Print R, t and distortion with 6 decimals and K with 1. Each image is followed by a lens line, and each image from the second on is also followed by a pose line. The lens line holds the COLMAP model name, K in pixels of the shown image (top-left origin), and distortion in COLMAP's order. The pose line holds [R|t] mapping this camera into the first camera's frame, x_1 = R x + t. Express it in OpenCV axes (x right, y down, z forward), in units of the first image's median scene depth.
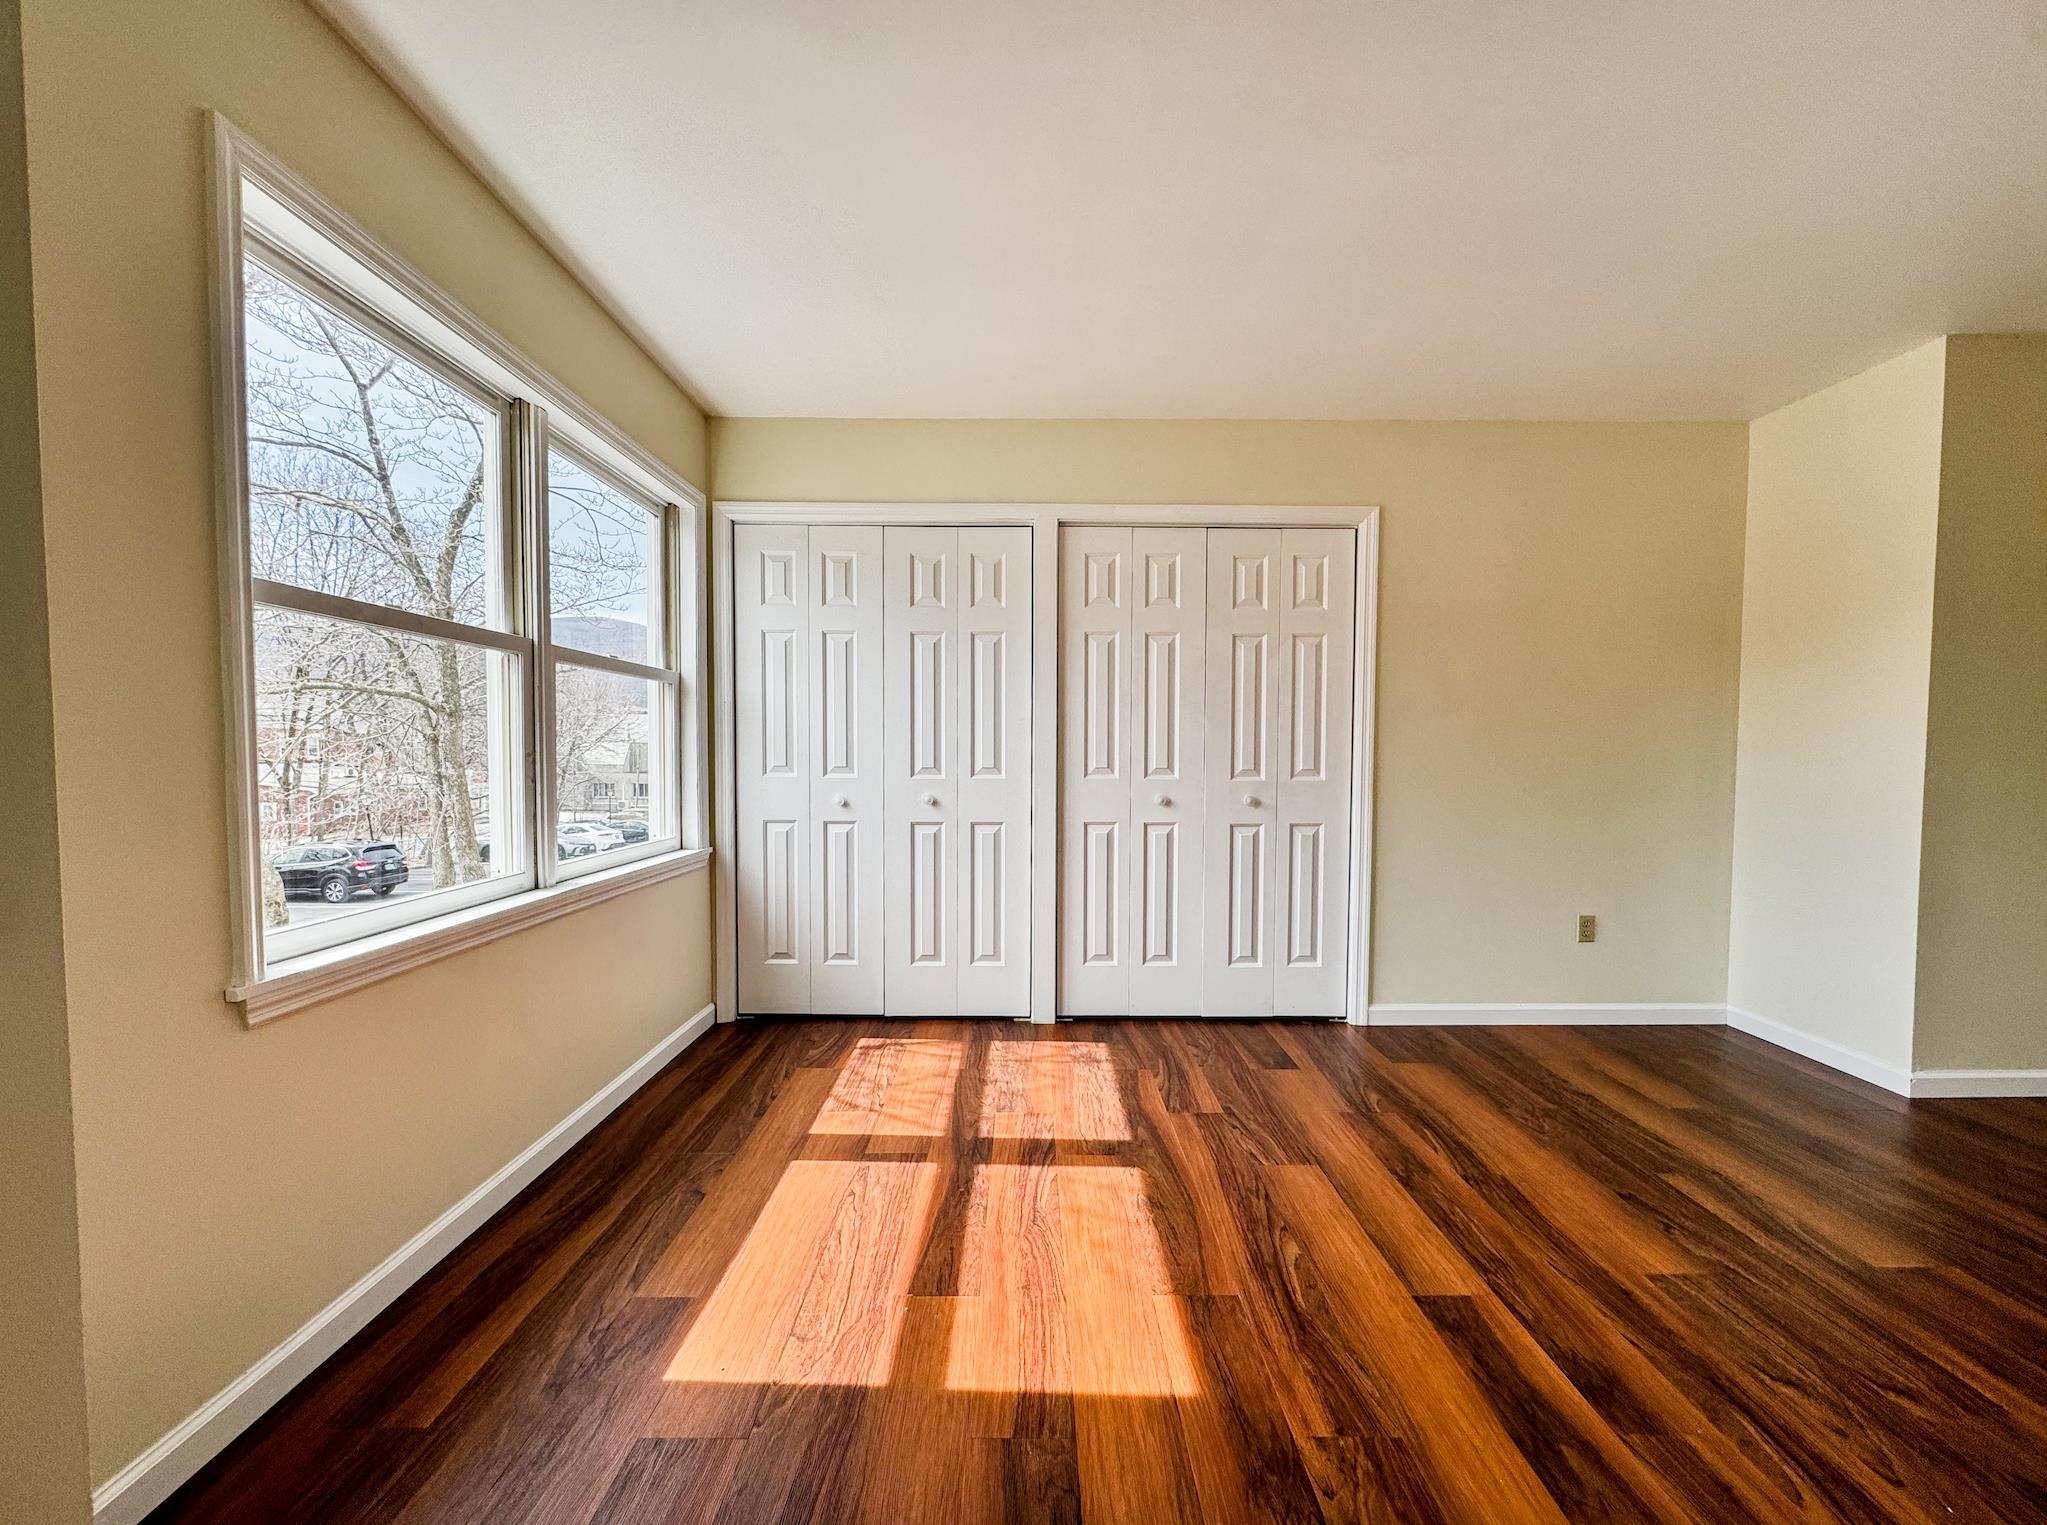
lens RADIAL K [[828.5, 0, 1036.1], [0, 828.5, 785.4], [0, 0, 1]] dist [-0.000886, 0.000651]
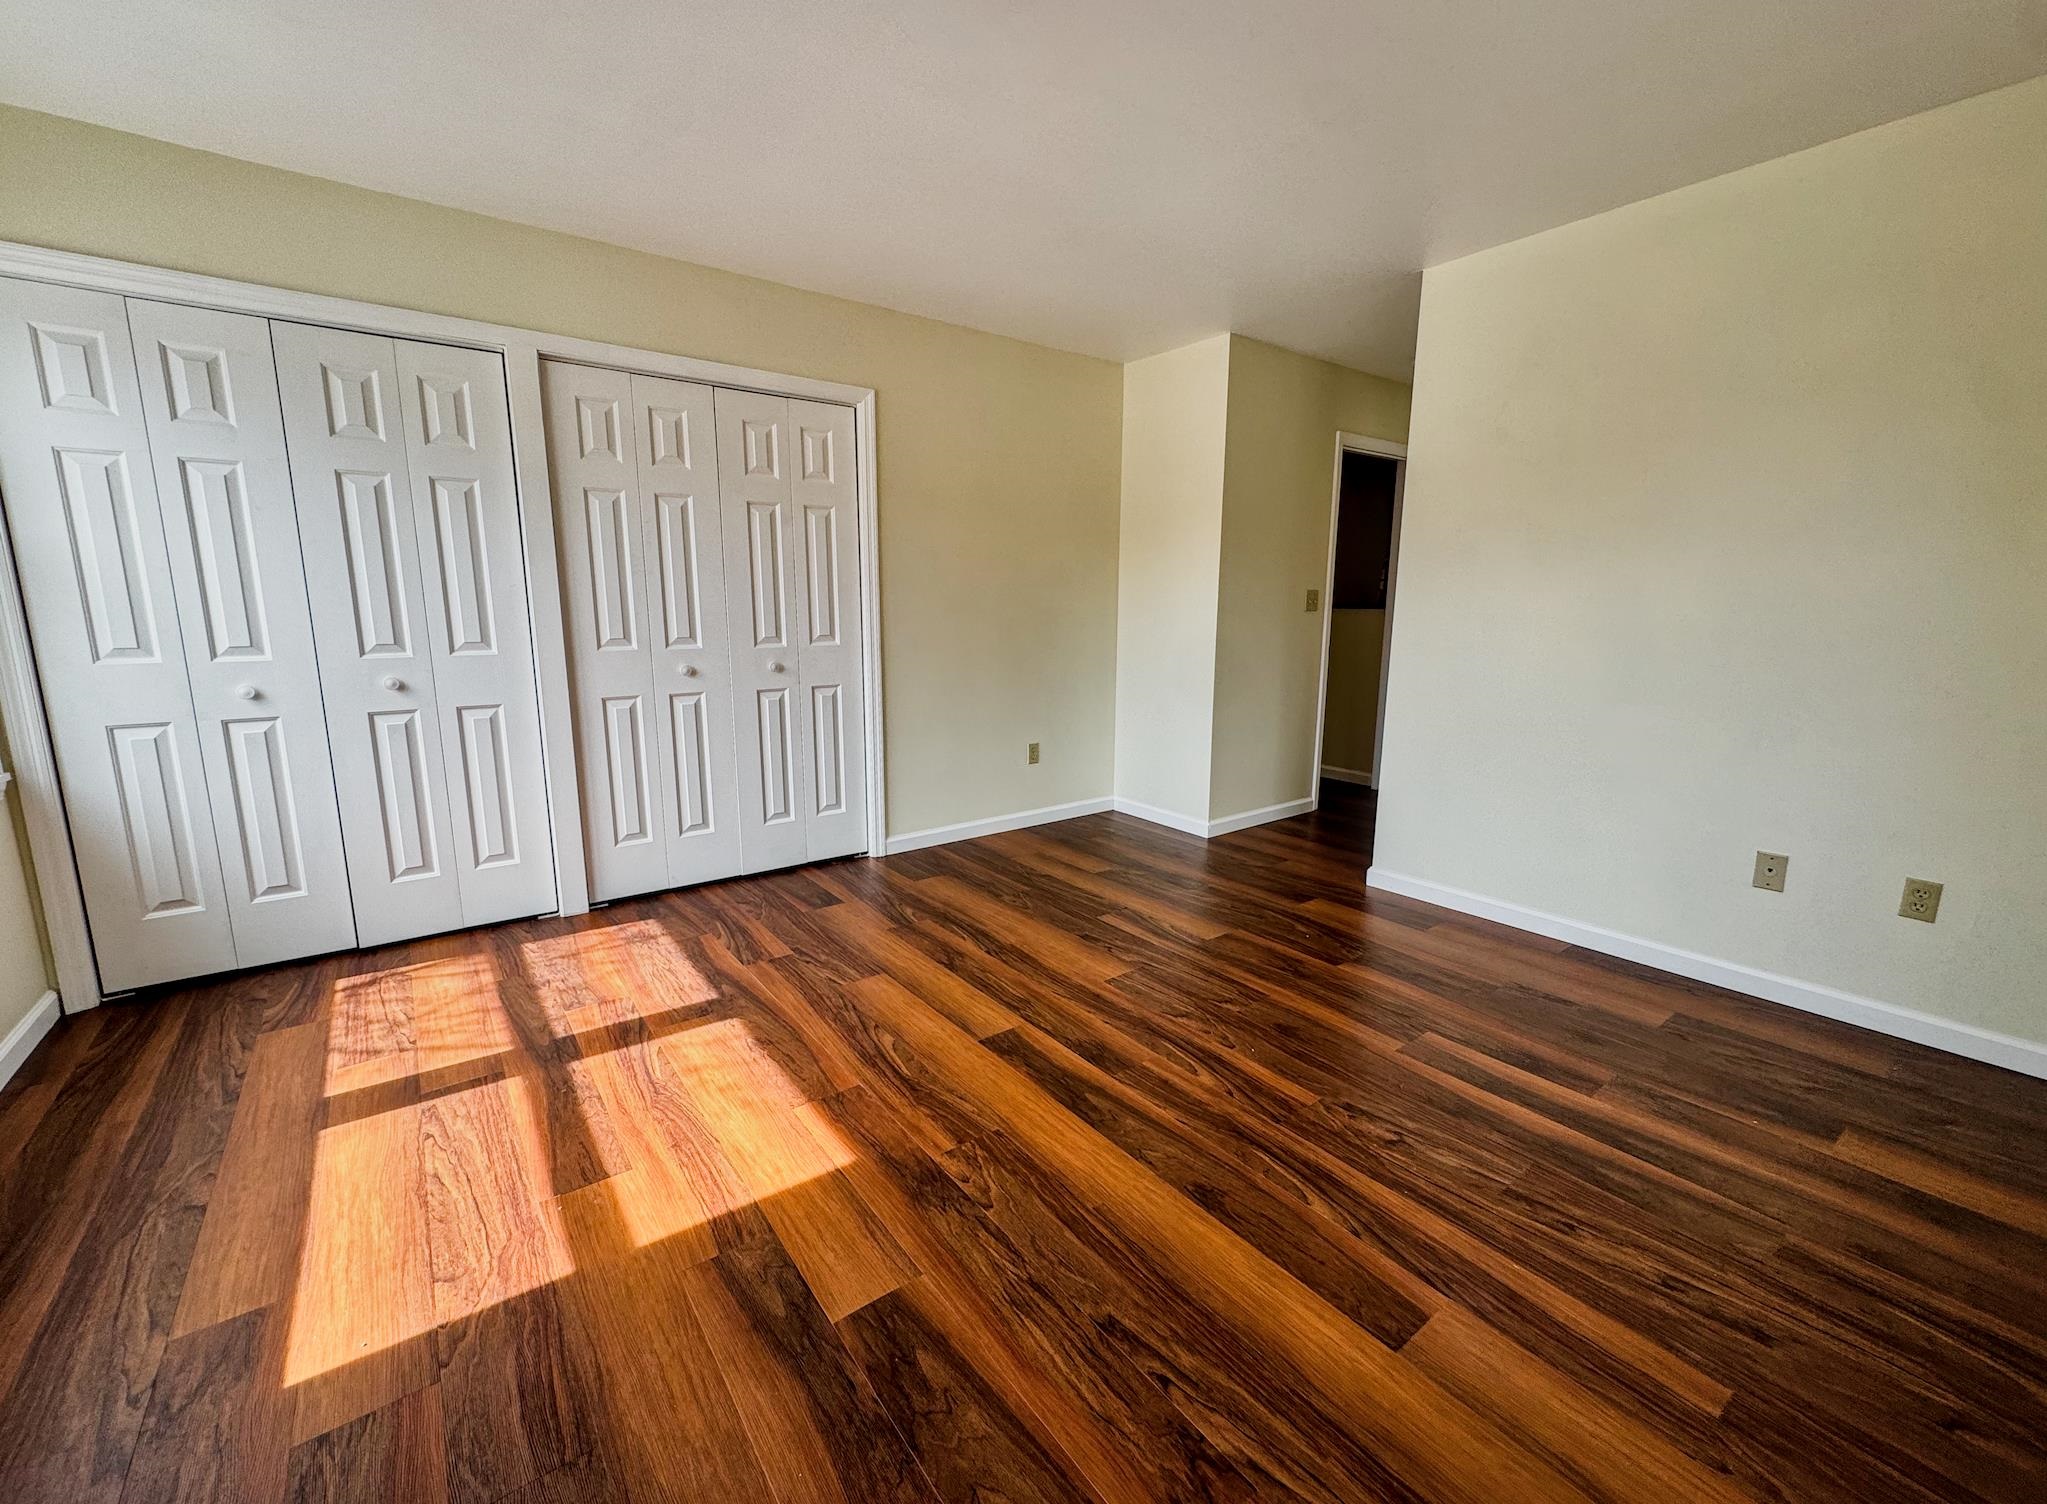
lens RADIAL K [[833.2, 0, 1023.5], [0, 833.2, 752.0], [0, 0, 1]] dist [-0.001809, 0.000677]
pose [[0.804454, -0.105993, 0.584482, -0.145649], [0.022476, 0.988678, 0.148358, -0.030392], [-0.593589, -0.106210, 0.797729, -0.047164]]
